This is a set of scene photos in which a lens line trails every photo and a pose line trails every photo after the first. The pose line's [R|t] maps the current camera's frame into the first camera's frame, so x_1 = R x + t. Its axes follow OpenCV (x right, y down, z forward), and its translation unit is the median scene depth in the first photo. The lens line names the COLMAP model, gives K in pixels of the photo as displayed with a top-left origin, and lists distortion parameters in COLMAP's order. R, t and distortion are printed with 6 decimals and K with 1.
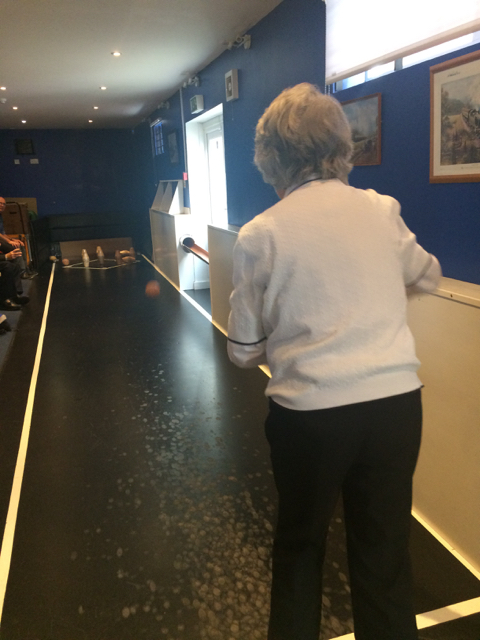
lens RADIAL K [[528.0, 0, 240.0], [0, 528.0, 320.0], [0, 0, 1]] dist [0.069186, -0.102918]
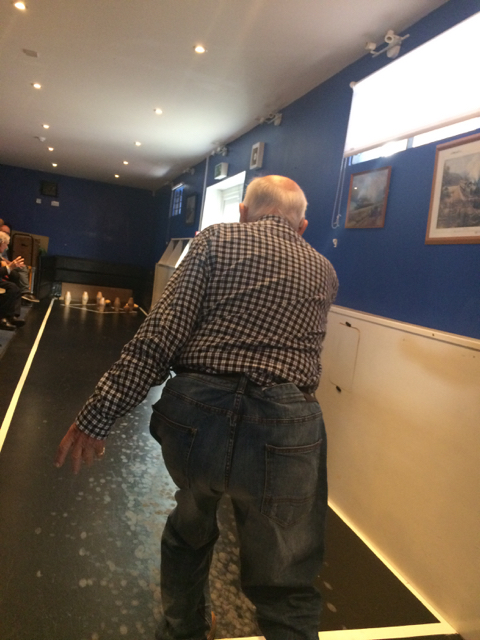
lens RADIAL K [[528.0, 0, 240.0], [0, 528.0, 320.0], [0, 0, 1]] dist [0.069186, -0.102918]
pose [[0.985542, 0.169001, 0.012042, -0.011062], [-0.165243, 0.974464, -0.152034, 0.110050], [-0.037428, 0.147846, 0.988302, -0.054682]]
